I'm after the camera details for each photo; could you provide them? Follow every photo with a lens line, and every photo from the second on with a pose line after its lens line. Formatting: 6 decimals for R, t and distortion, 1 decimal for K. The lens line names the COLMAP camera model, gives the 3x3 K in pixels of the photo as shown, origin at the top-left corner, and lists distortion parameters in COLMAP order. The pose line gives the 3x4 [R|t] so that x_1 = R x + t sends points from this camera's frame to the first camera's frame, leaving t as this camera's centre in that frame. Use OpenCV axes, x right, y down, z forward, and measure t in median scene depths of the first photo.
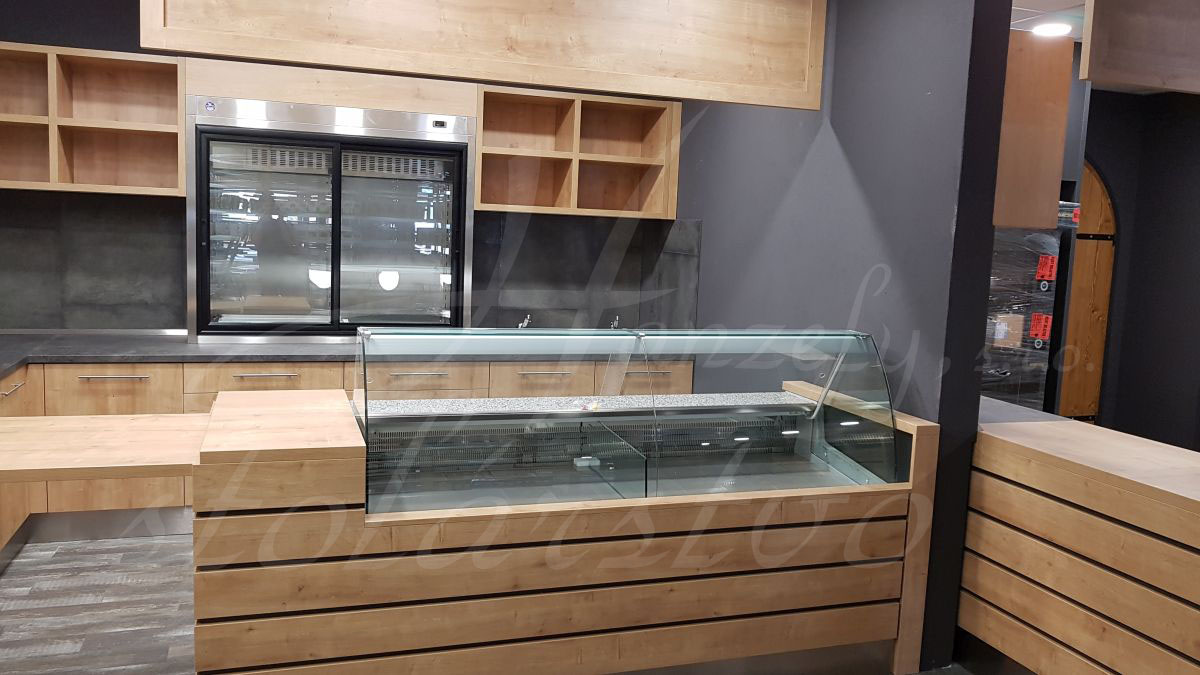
lens RADIAL K [[942.5, 0, 601.3], [0, 942.5, 344.8], [0, 0, 1]] dist [0.000392, -0.009002]
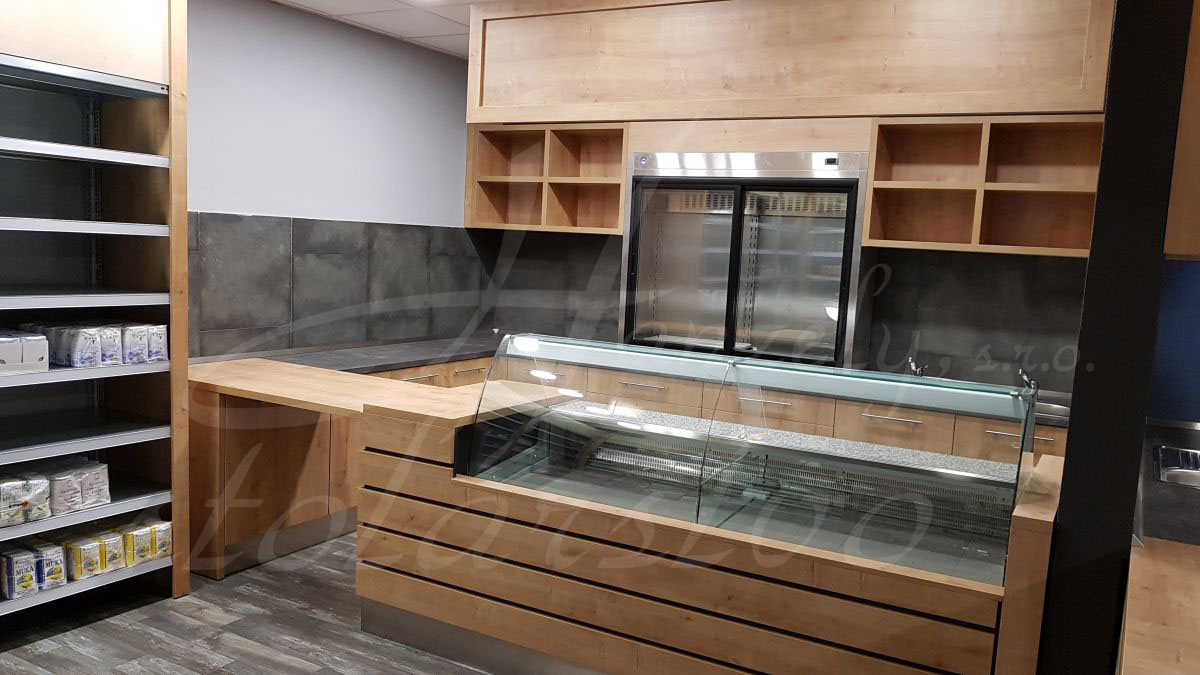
lens RADIAL K [[955.2, 0, 600.1], [0, 955.2, 363.6], [0, 0, 1]] dist [0.000476, 0.001445]
pose [[0.654928, 0.088453, -0.750497, 0.500726], [-0.116158, 0.993107, 0.015681, -0.006392], [0.746710, 0.076906, 0.660688, 0.169046]]
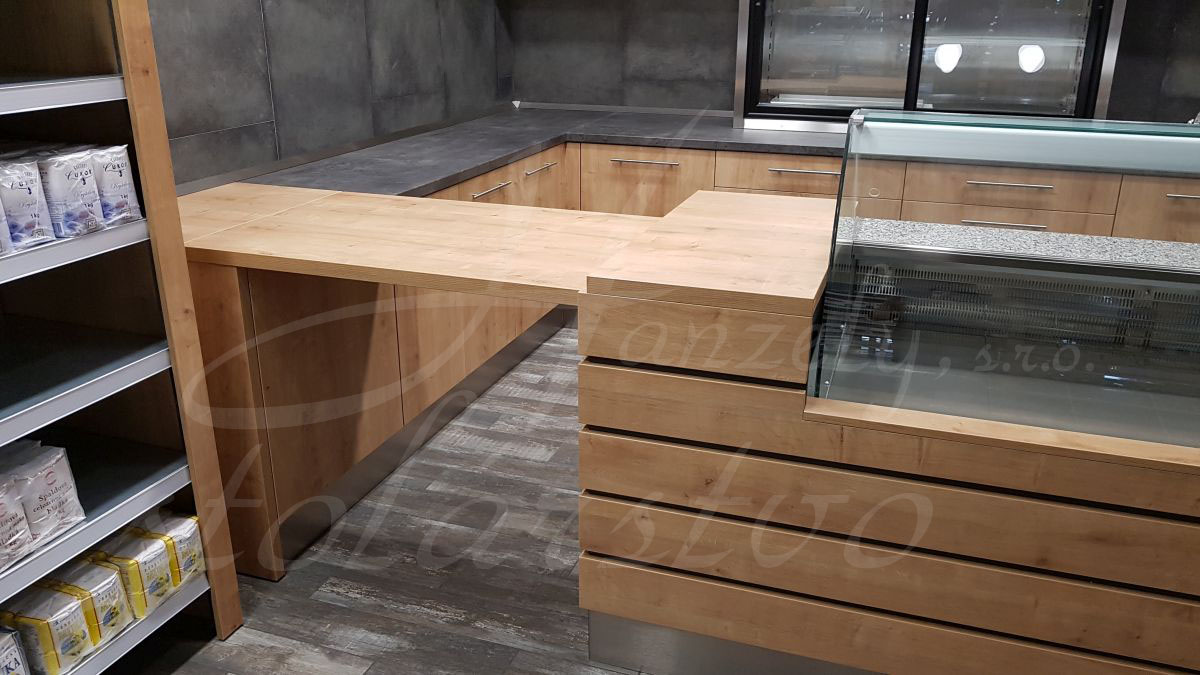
lens RADIAL K [[942.5, 0, 601.3], [0, 942.5, 344.8], [0, 0, 1]] dist [0.000392, -0.009002]
pose [[0.783363, 0.179363, -0.595123, 0.013439], [-0.047199, 0.971861, 0.230779, -0.001587], [0.619770, -0.152695, 0.769785, 0.245526]]
